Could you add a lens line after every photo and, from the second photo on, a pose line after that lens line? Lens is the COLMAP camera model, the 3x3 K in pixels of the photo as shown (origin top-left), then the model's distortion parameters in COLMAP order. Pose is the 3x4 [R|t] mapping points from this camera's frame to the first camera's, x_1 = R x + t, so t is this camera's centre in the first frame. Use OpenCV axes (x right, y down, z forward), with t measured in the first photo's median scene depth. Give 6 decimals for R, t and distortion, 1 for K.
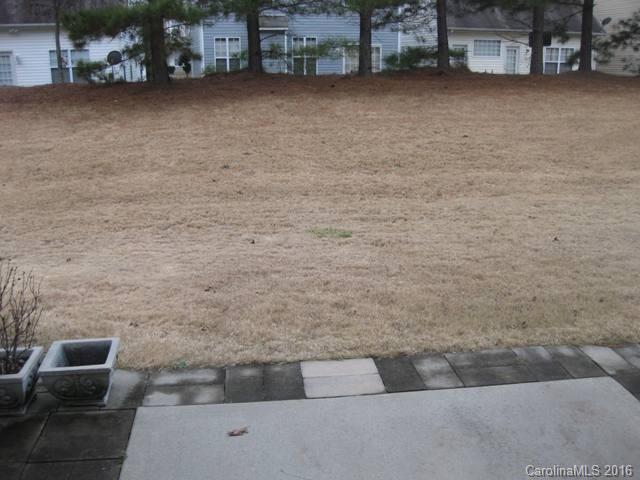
lens RADIAL K [[638.7, 0, 320.4], [0, 638.7, 239.4], [0, 0, 1]] dist [-0.127498, 0.000000]
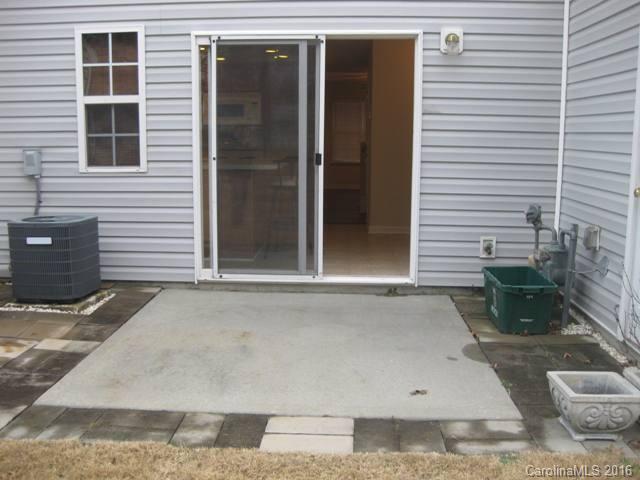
lens RADIAL K [[638.7, 0, 319.7], [0, 638.7, 240.1], [0, 0, 1]] dist [-0.127498, 0.000000]
pose [[-0.985255, -0.031475, 0.168174, -0.121724], [0.041698, 0.909121, 0.414439, -0.392358], [-0.165934, 0.415340, -0.894404, 1.715386]]
